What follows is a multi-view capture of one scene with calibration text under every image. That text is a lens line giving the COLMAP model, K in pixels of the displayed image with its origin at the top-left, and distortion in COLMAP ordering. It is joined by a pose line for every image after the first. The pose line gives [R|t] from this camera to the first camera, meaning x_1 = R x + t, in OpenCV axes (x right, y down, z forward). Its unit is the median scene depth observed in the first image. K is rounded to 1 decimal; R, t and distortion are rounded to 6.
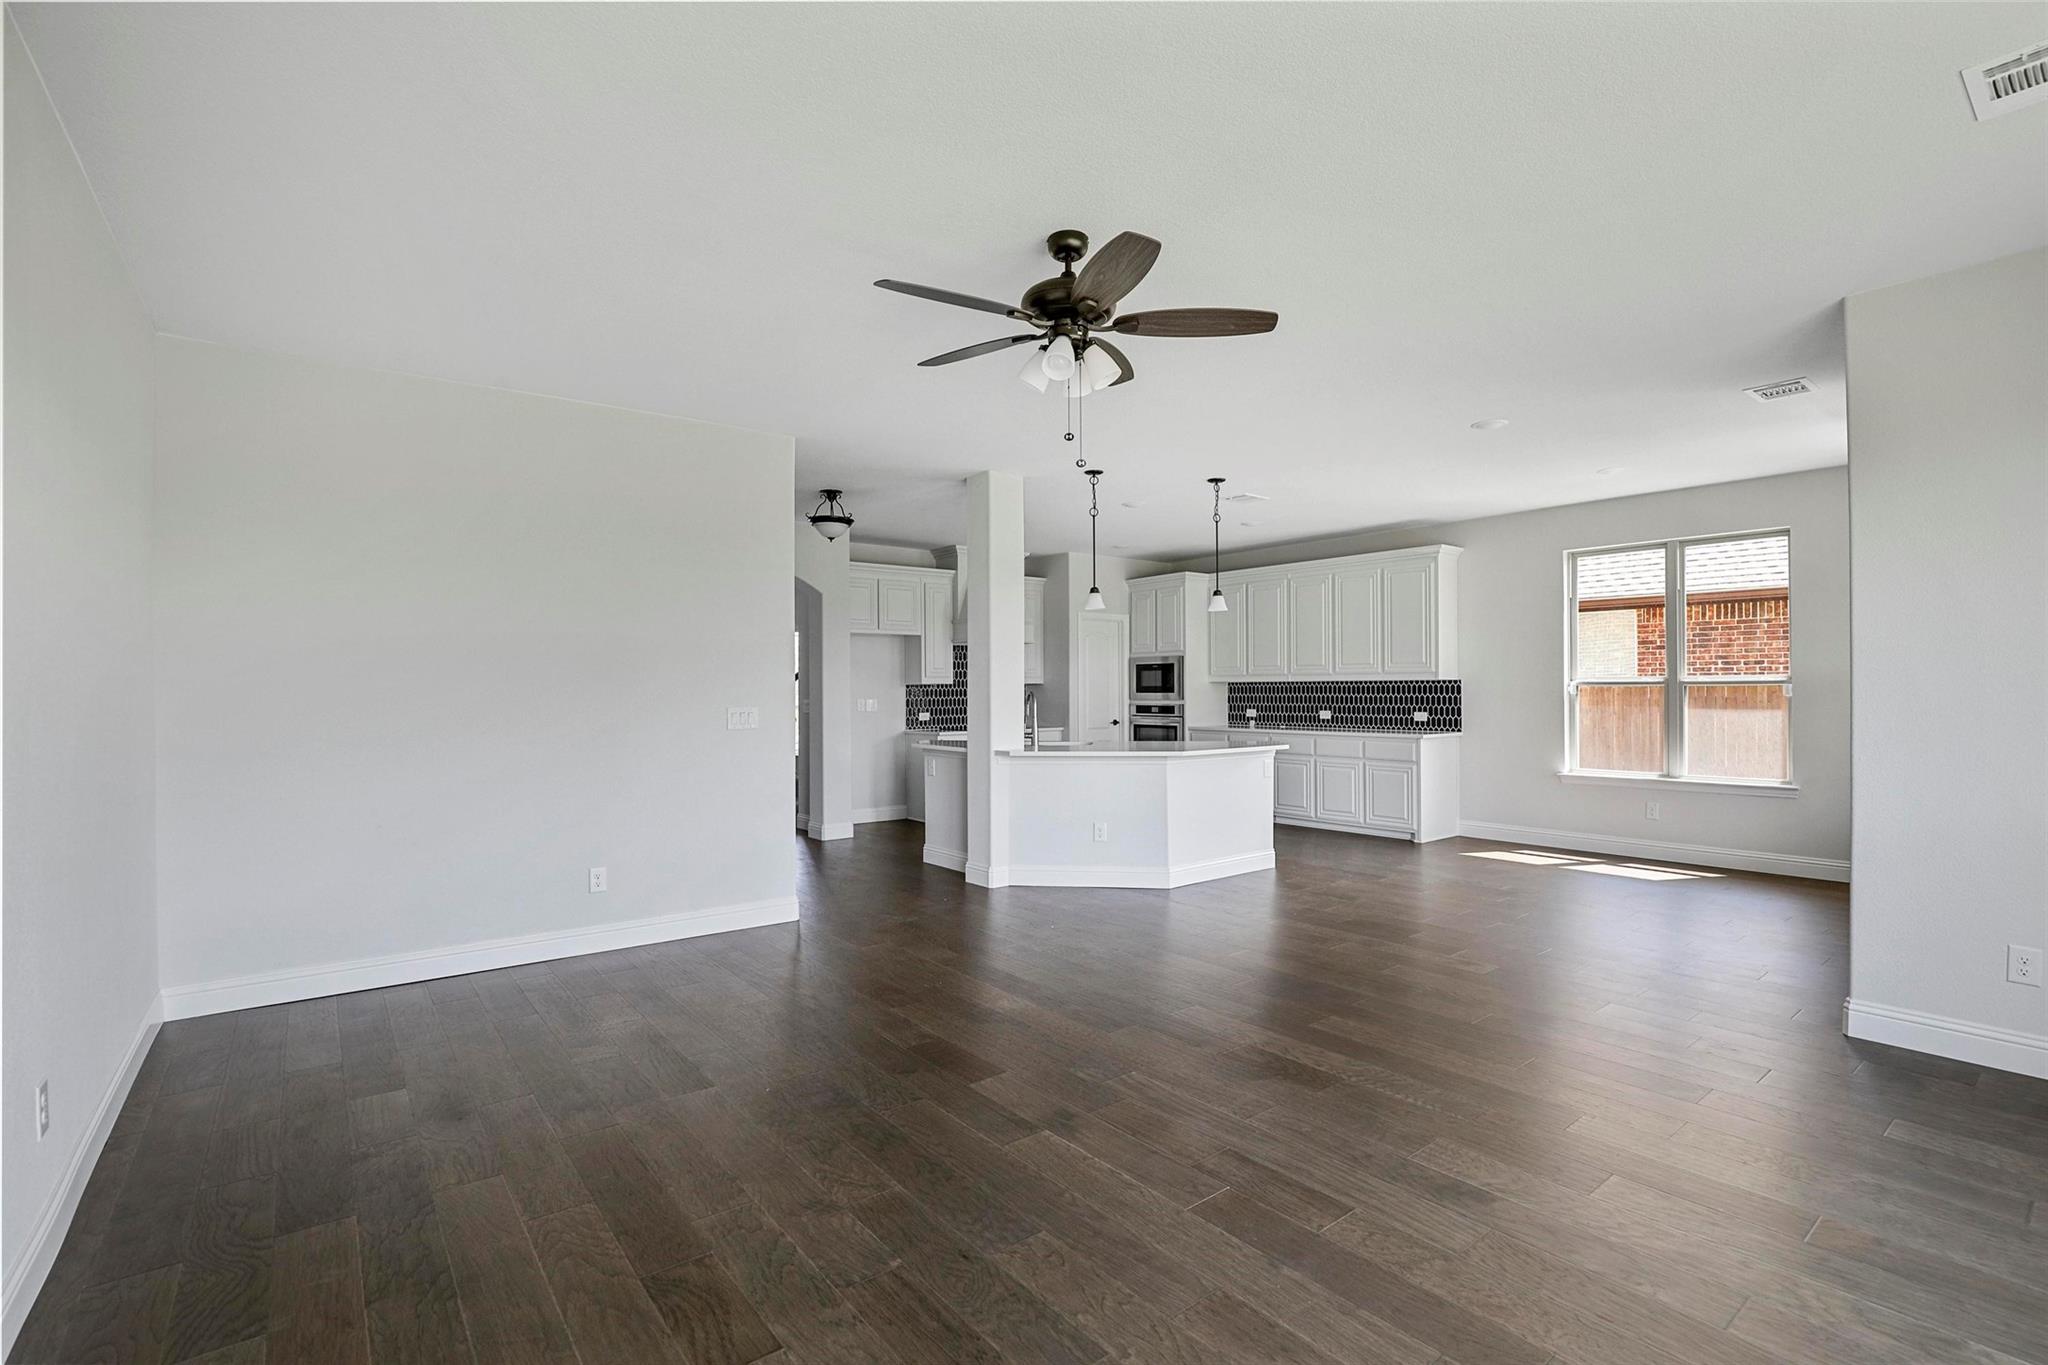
lens RADIAL K [[940.9, 0, 1024.0], [0, 940.9, 682.5], [0, 0, 1]] dist [-0.000736, -0.000138]
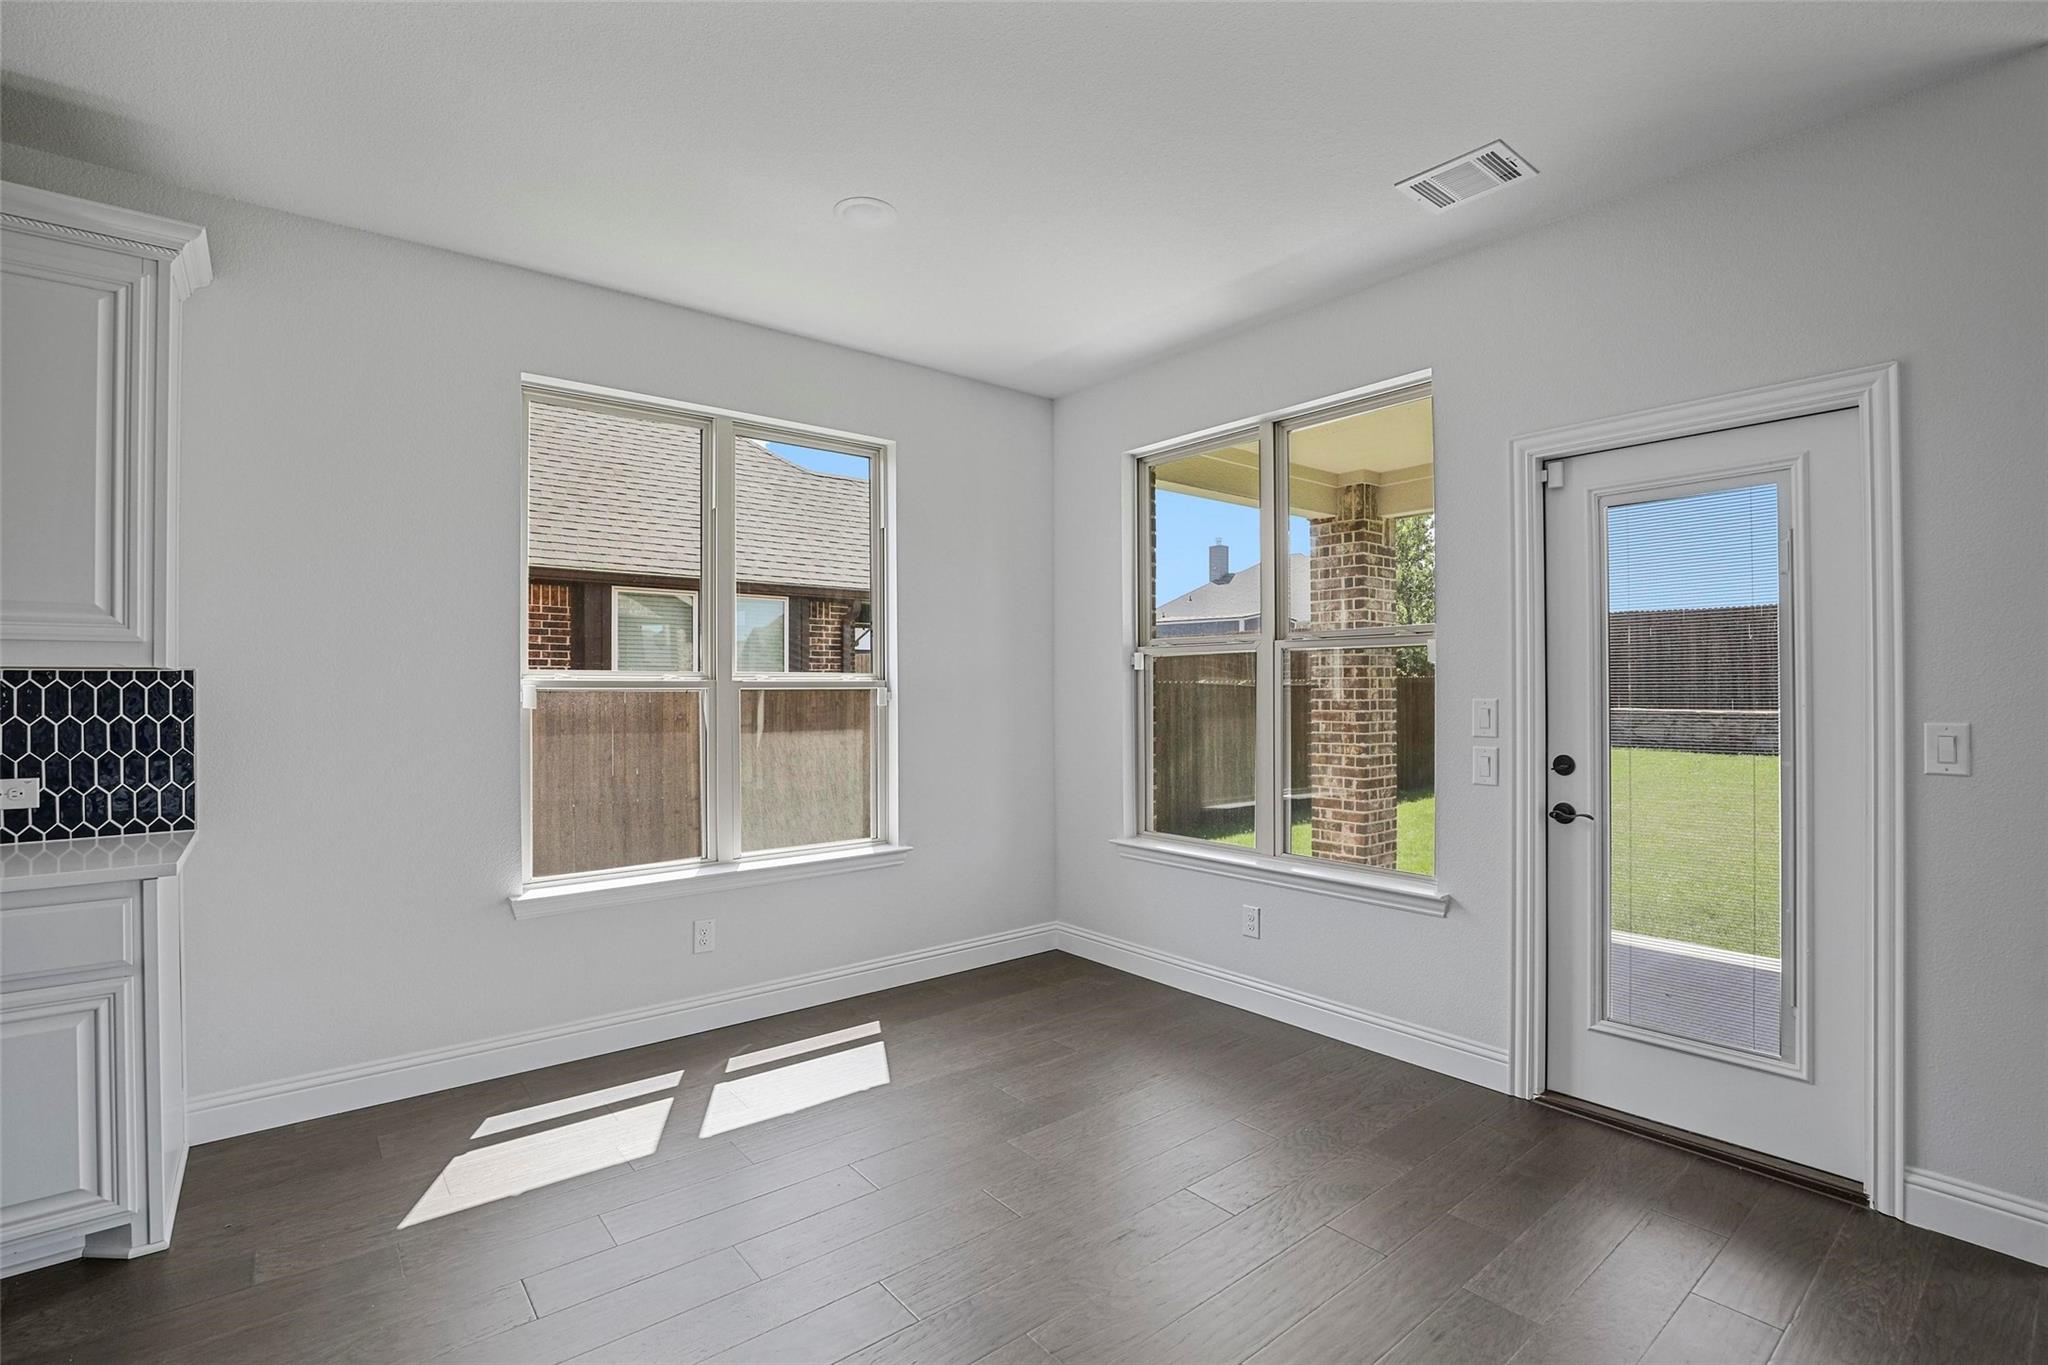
lens RADIAL K [[940.9, 0, 1024.0], [0, 940.9, 682.5], [0, 0, 1]] dist [-0.000736, -0.000138]
pose [[-0.023246, 0.013124, 0.999644, 0.133723], [0.001606, 0.999913, -0.013090, 0.006030], [-0.999728, 0.001301, -0.023265, 0.739180]]
